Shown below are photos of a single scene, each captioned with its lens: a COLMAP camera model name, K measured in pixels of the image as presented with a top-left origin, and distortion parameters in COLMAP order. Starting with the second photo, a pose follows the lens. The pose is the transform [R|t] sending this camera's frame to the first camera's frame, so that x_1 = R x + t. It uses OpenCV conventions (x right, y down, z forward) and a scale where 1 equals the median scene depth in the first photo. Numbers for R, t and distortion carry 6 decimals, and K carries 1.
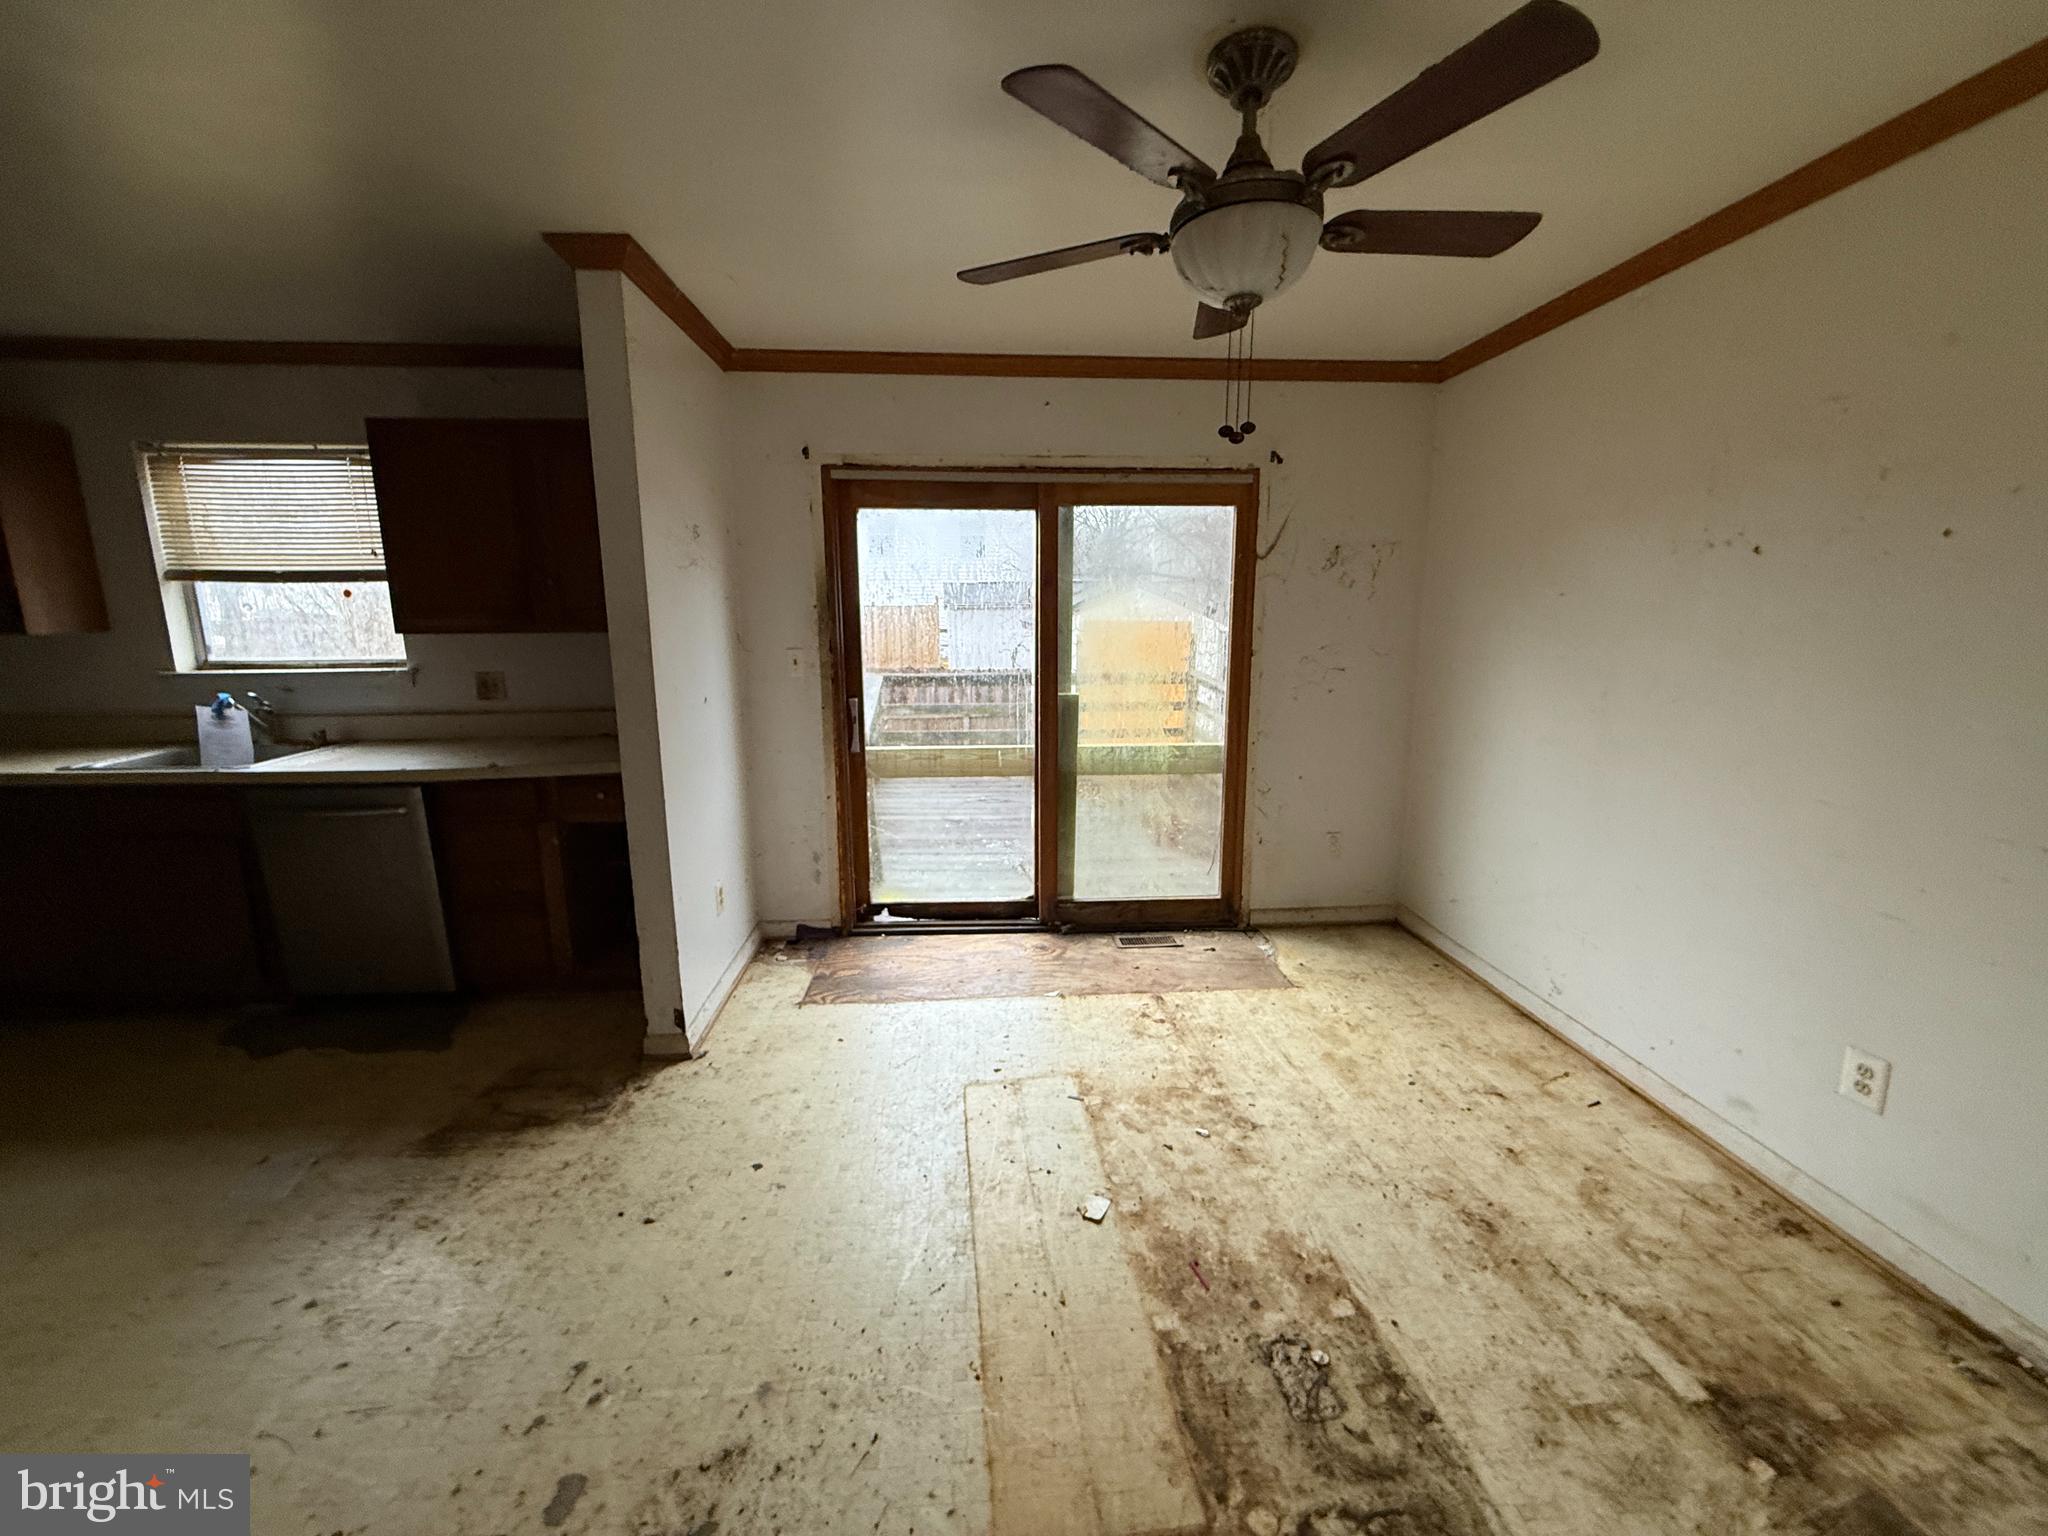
lens RADIAL K [[820.8, 0, 1024.6], [0, 820.8, 762.6], [0, 0, 1]] dist [0.000787, 0.000151]
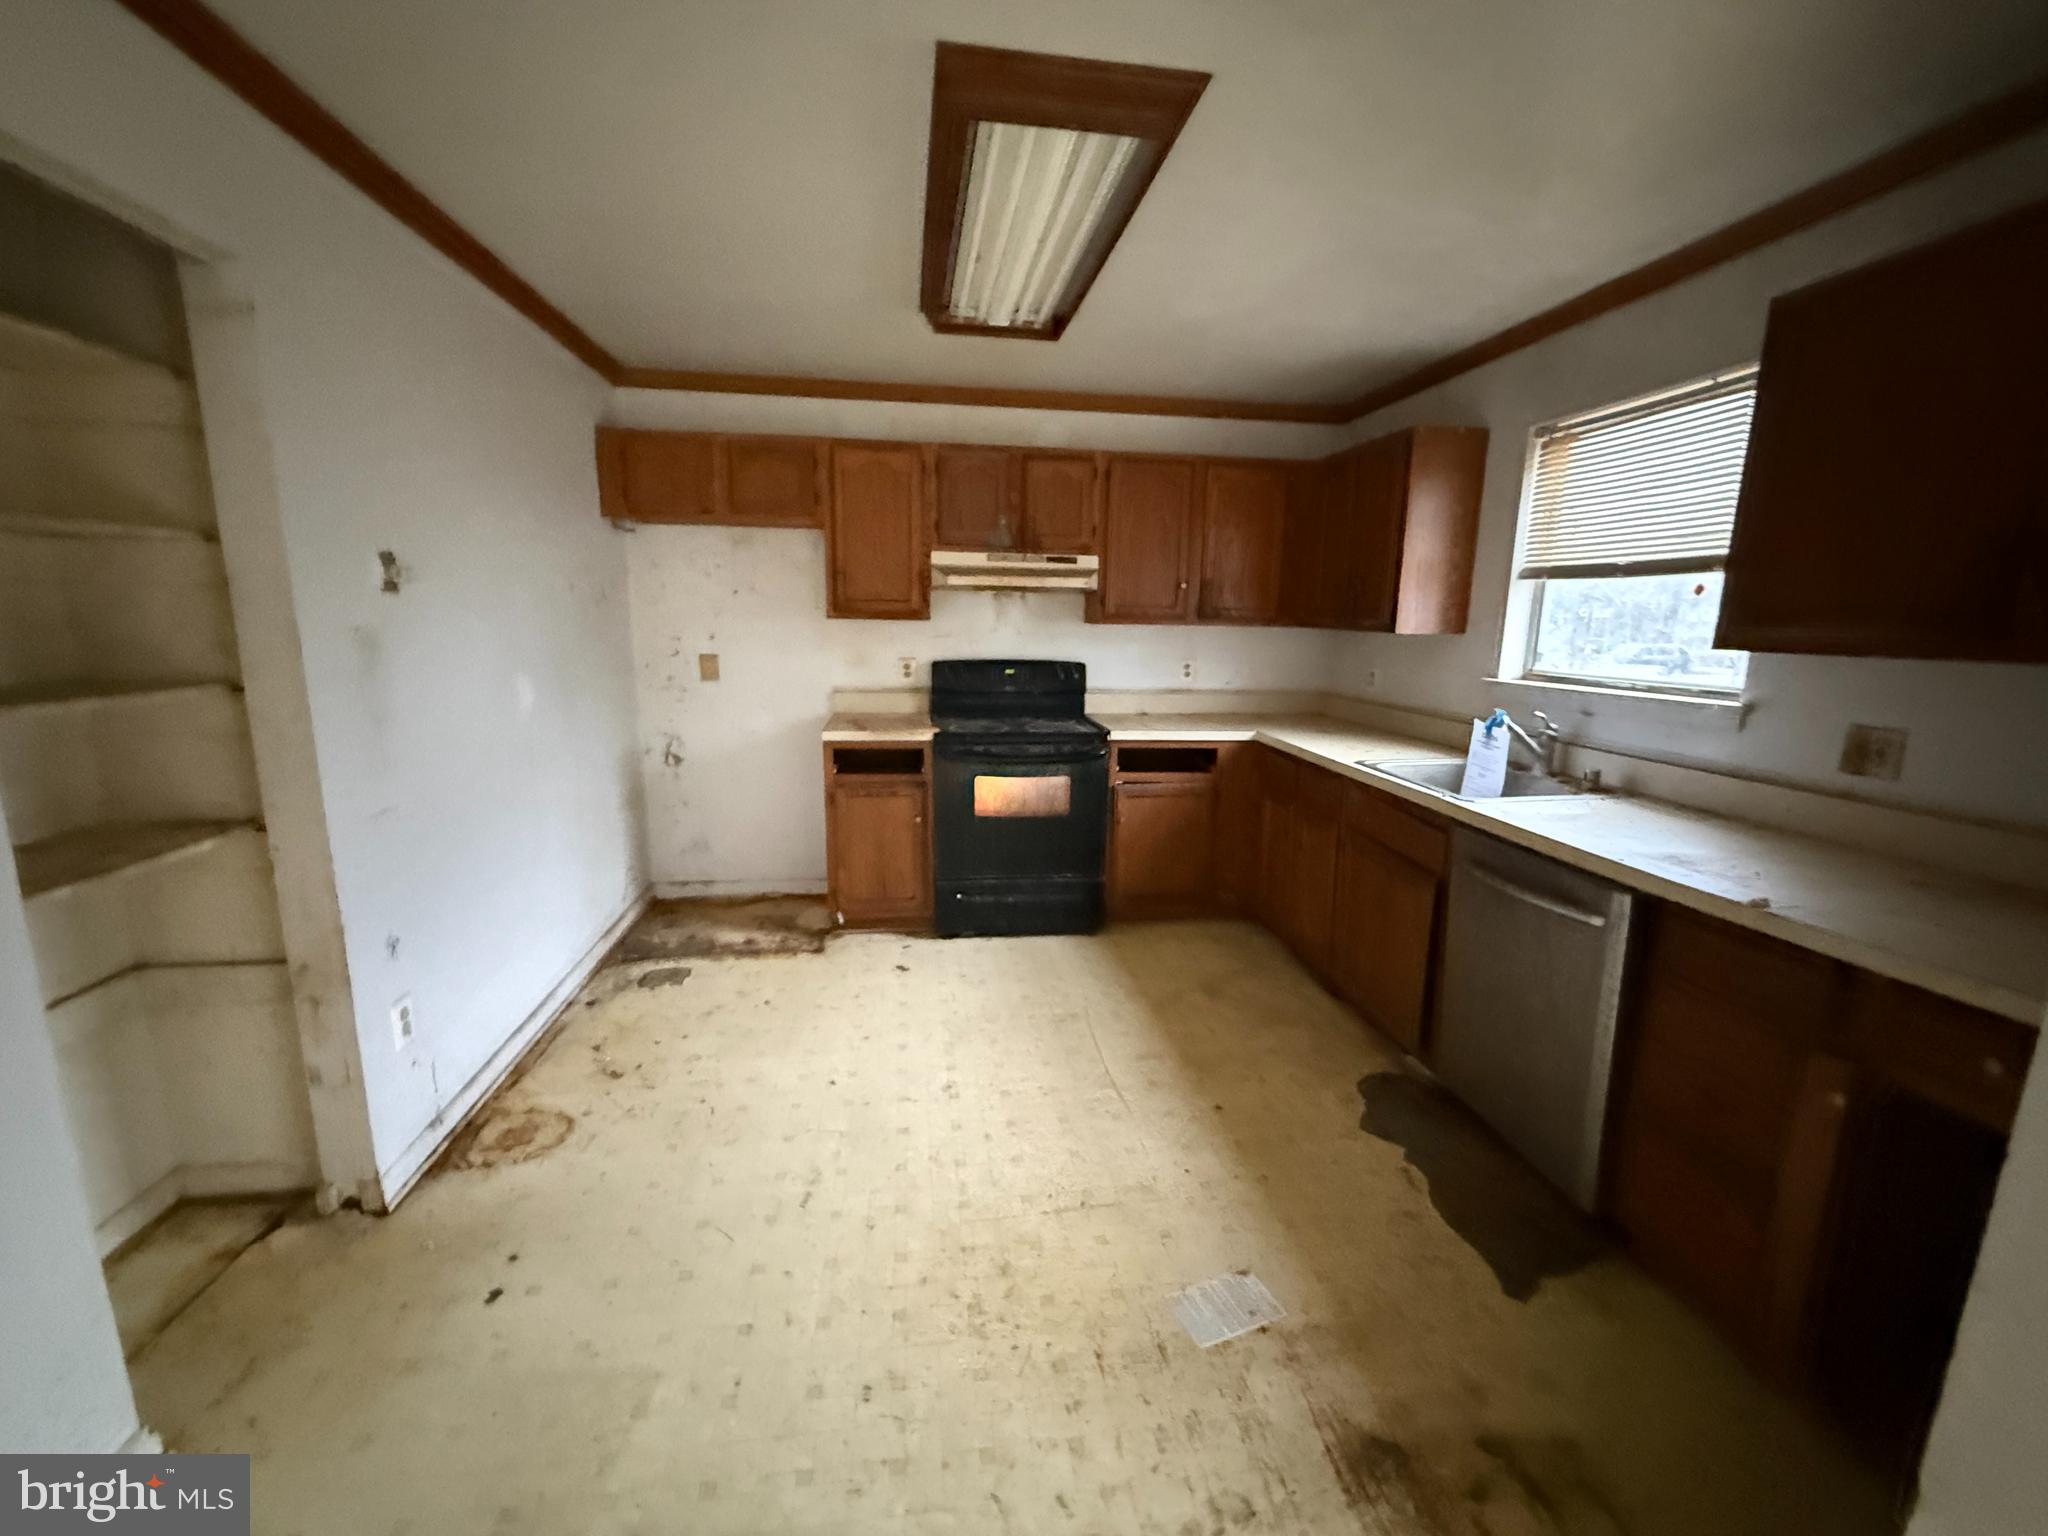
lens RADIAL K [[820.8, 0, 1024.6], [0, 820.8, 762.6], [0, 0, 1]] dist [0.000787, 0.000151]
pose [[0.071720, 0.183848, -0.980335, -0.157894], [-0.198491, 0.965838, 0.166608, -0.069255], [0.977475, 0.182638, 0.105762, 0.410793]]
